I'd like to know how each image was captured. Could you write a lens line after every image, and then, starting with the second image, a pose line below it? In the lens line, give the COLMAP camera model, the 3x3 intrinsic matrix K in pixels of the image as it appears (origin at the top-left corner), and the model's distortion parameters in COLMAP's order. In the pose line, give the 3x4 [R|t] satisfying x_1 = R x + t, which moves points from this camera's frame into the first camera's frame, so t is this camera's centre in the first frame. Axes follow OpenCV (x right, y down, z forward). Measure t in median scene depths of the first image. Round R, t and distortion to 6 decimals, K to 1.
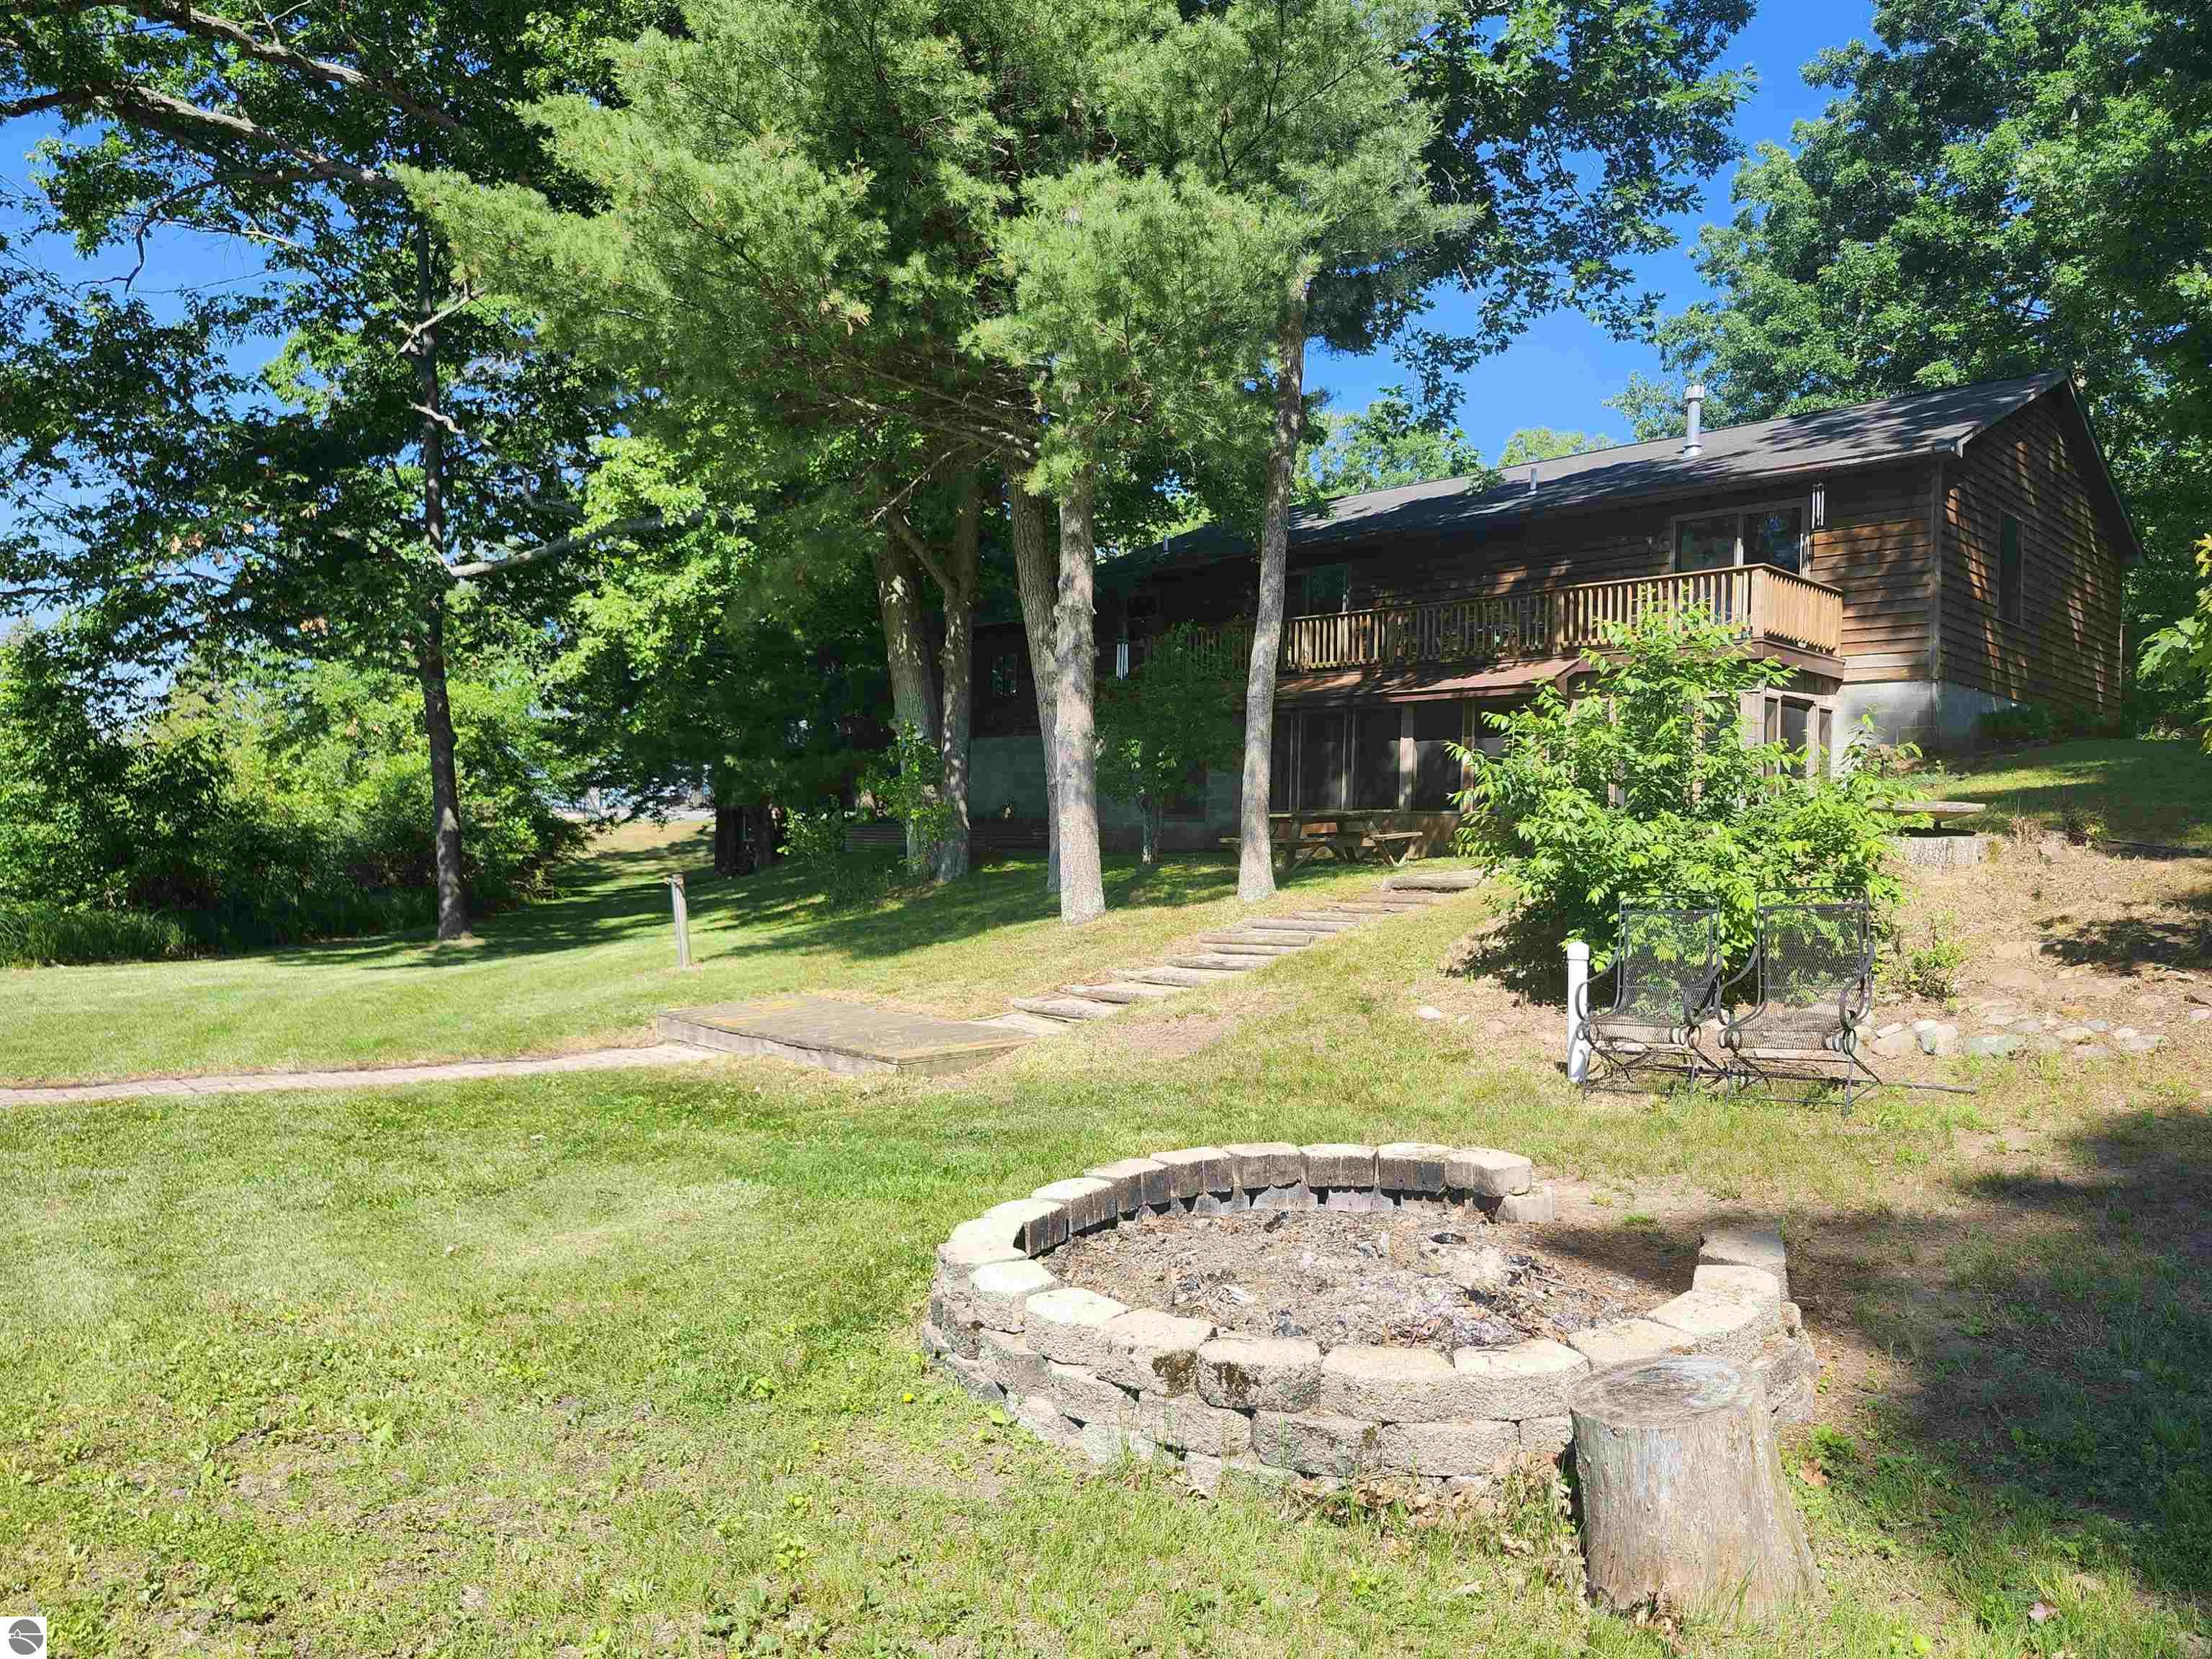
lens RADIAL K [[1469.9, 0, 1106.0], [0, 1469.9, 829.5], [0, 0, 1]] dist [0.003511, 0.000976]
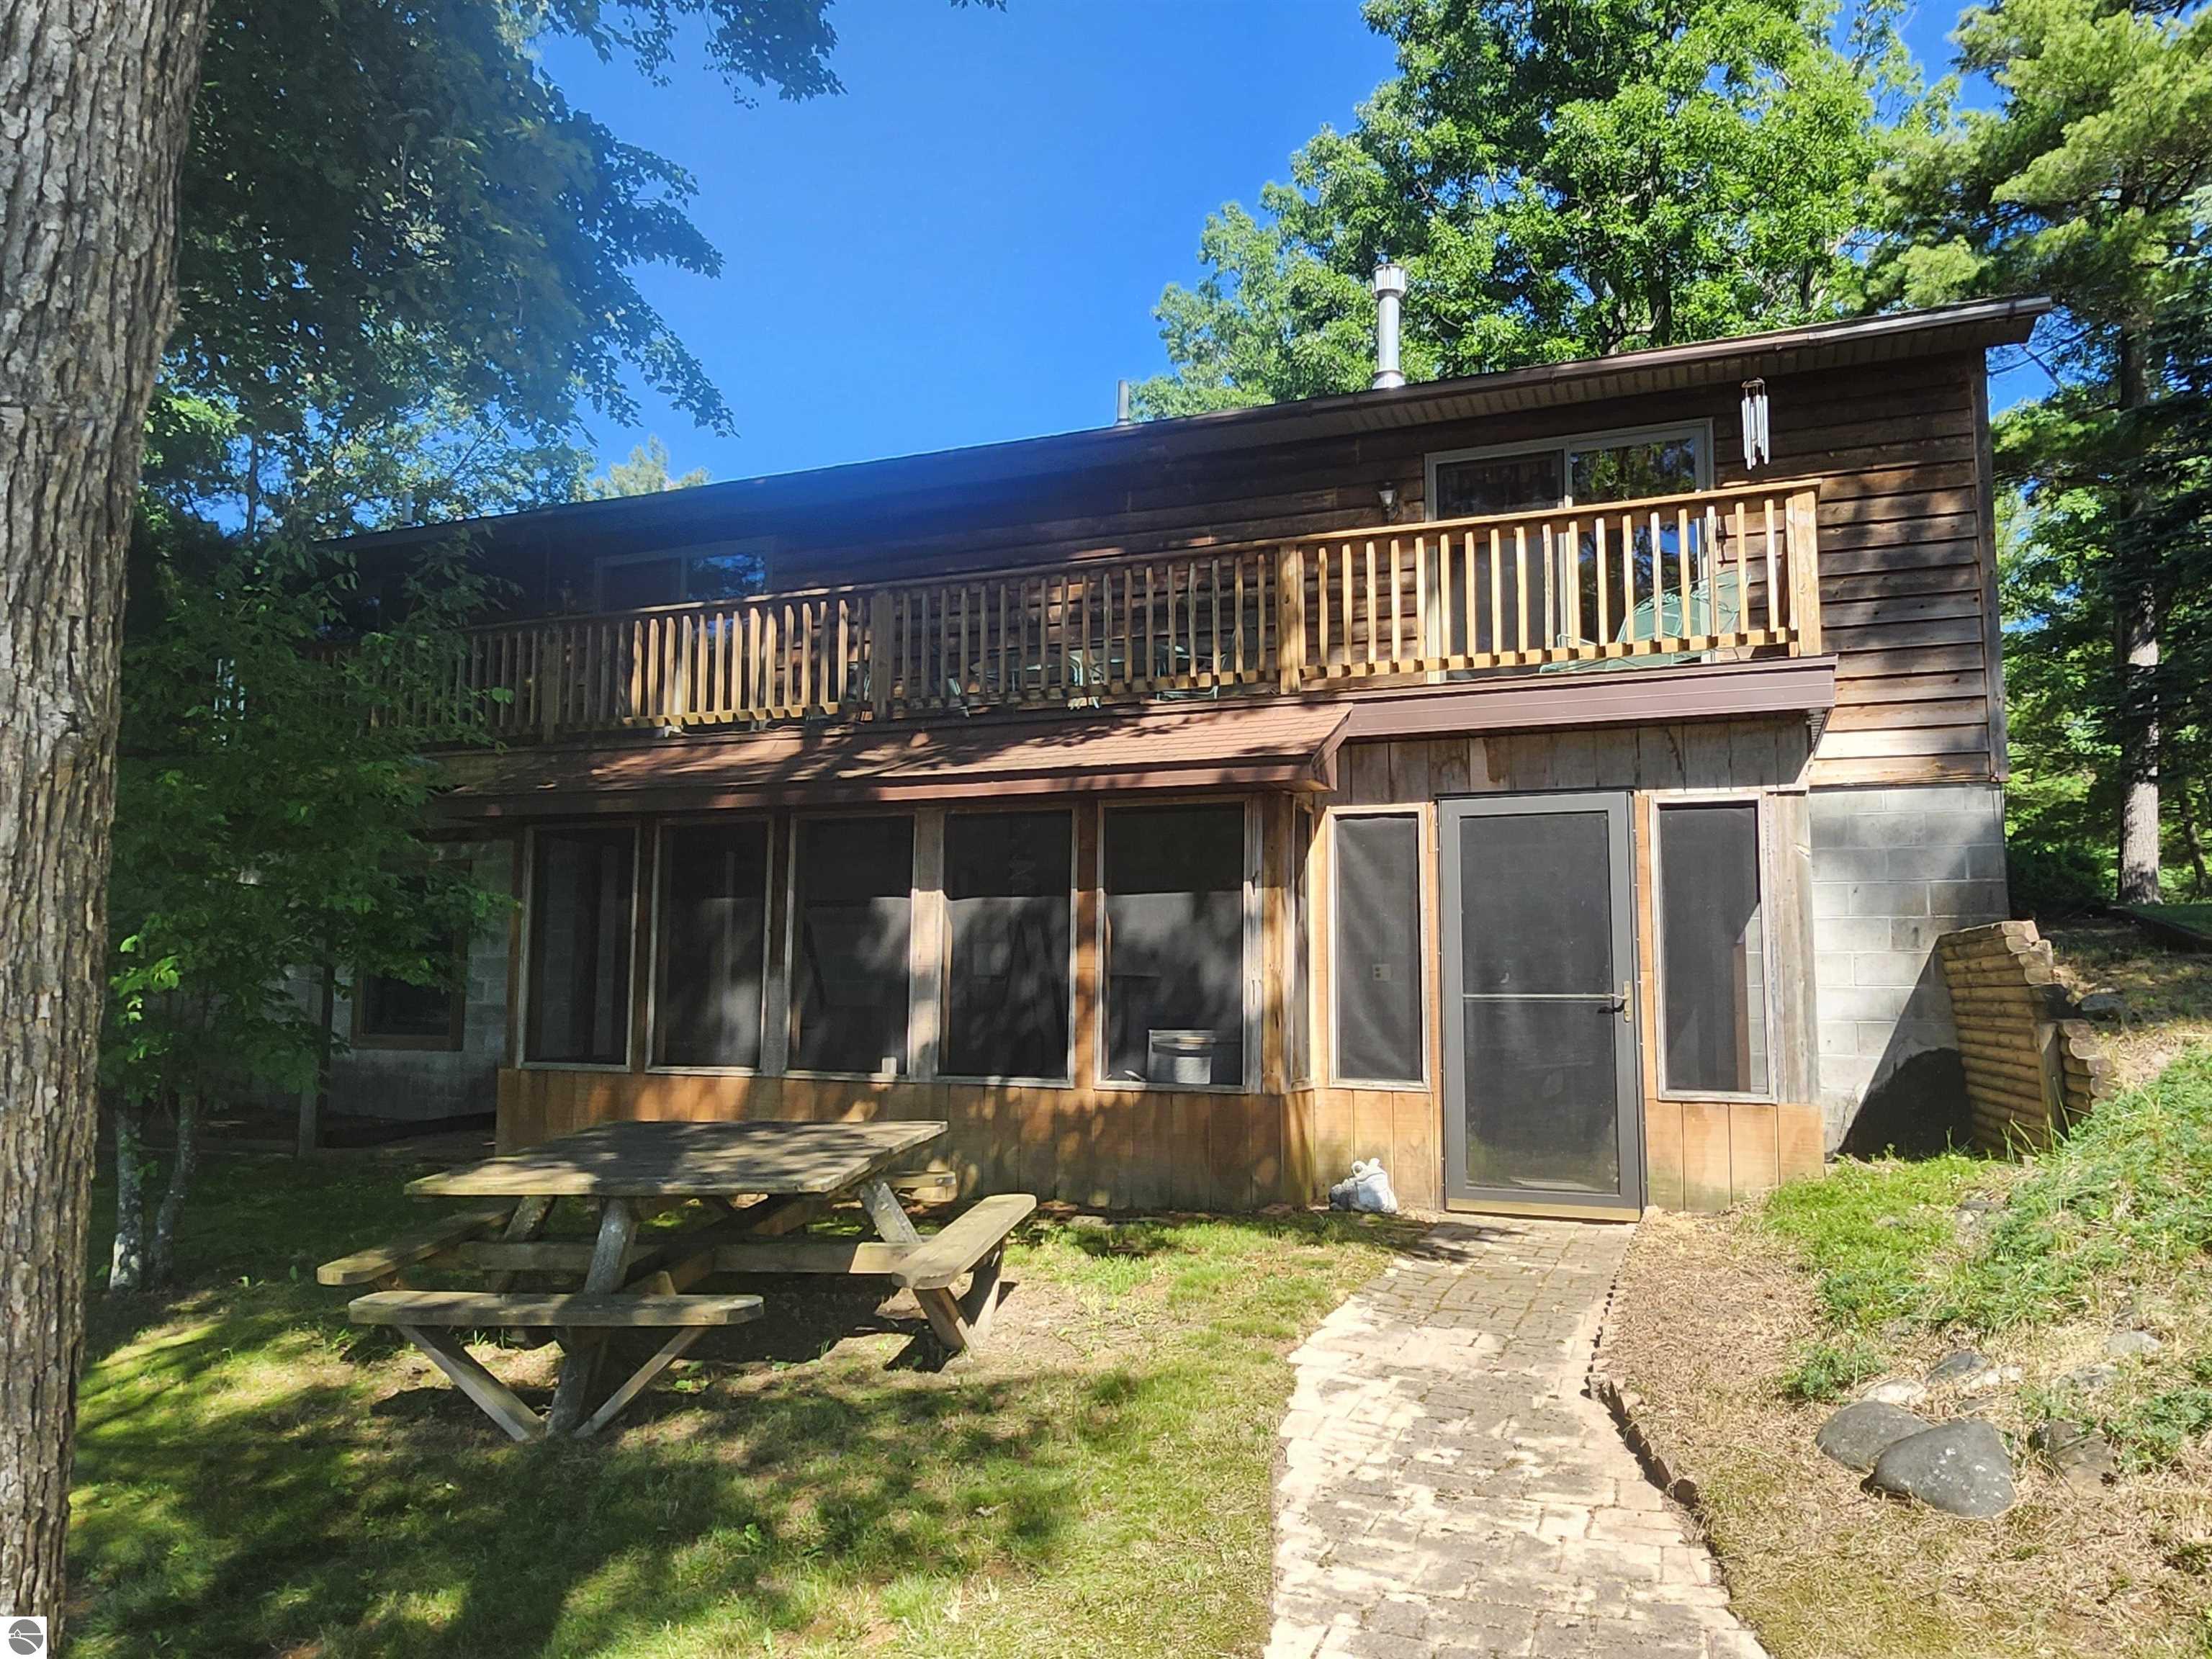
lens RADIAL K [[1029.4, 0, 1106.0], [0, 1029.4, 829.5], [0, 0, 1]] dist [0.001678, 0.000136]
pose [[0.882731, 0.010780, 0.469755, 0.117910], [0.018645, 0.998146, -0.057943, -0.061779], [-0.469508, 0.059907, 0.880893, 0.736755]]
